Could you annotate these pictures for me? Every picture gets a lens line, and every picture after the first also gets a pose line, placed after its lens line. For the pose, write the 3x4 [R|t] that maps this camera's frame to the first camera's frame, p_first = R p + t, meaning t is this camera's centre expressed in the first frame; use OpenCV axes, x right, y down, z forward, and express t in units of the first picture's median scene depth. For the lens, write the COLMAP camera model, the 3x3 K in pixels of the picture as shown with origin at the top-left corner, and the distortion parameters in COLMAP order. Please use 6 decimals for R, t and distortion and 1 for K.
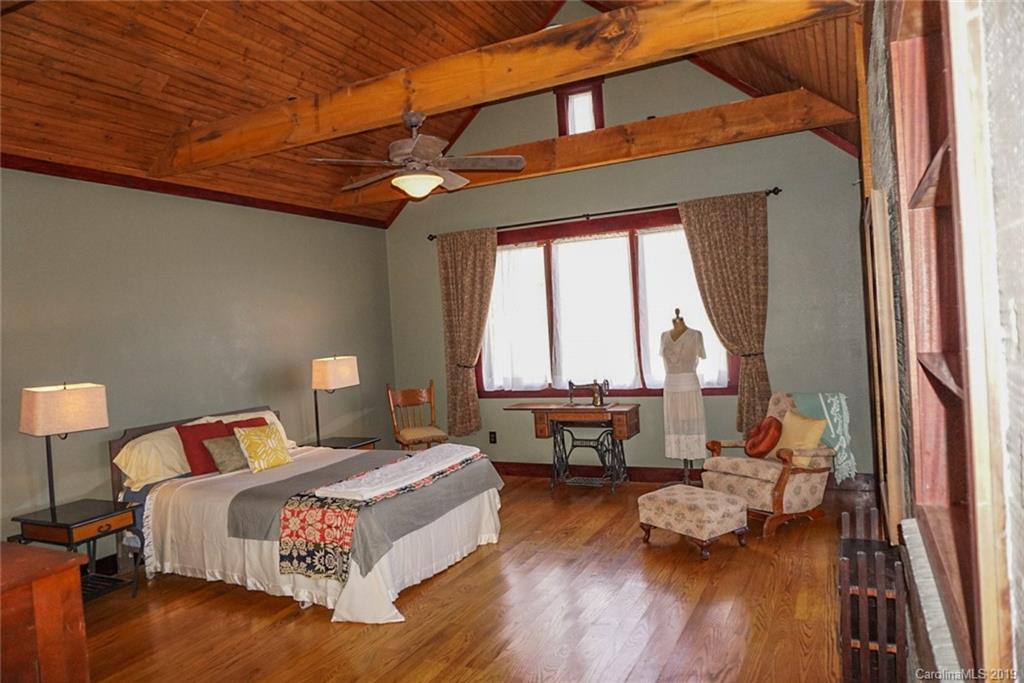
lens RADIAL K [[682.9, 0, 505.5], [0, 682.9, 334.7], [0, 0, 1]] dist [-0.044815, 0.023216]
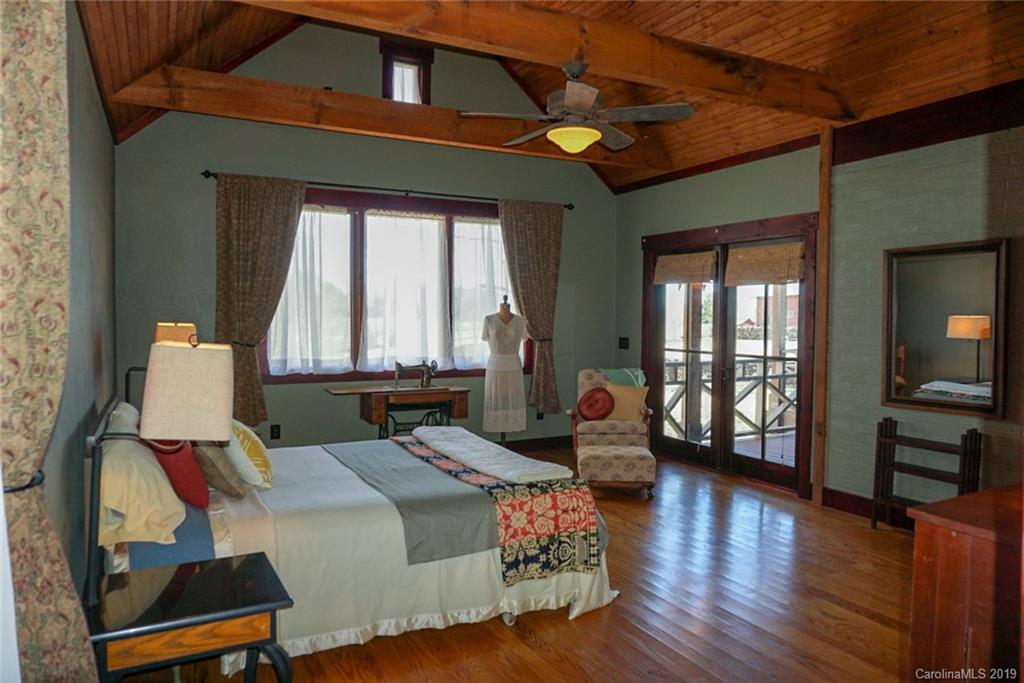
lens RADIAL K [[682.9, 0, 510.2], [0, 682.9, 343.8], [0, 0, 1]] dist [-0.044815, 0.023216]
pose [[0.579079, 0.029576, 0.814735, -0.629852], [-0.033852, 0.999352, -0.012217, 0.052192], [-0.814569, -0.020506, 0.579705, 0.350650]]
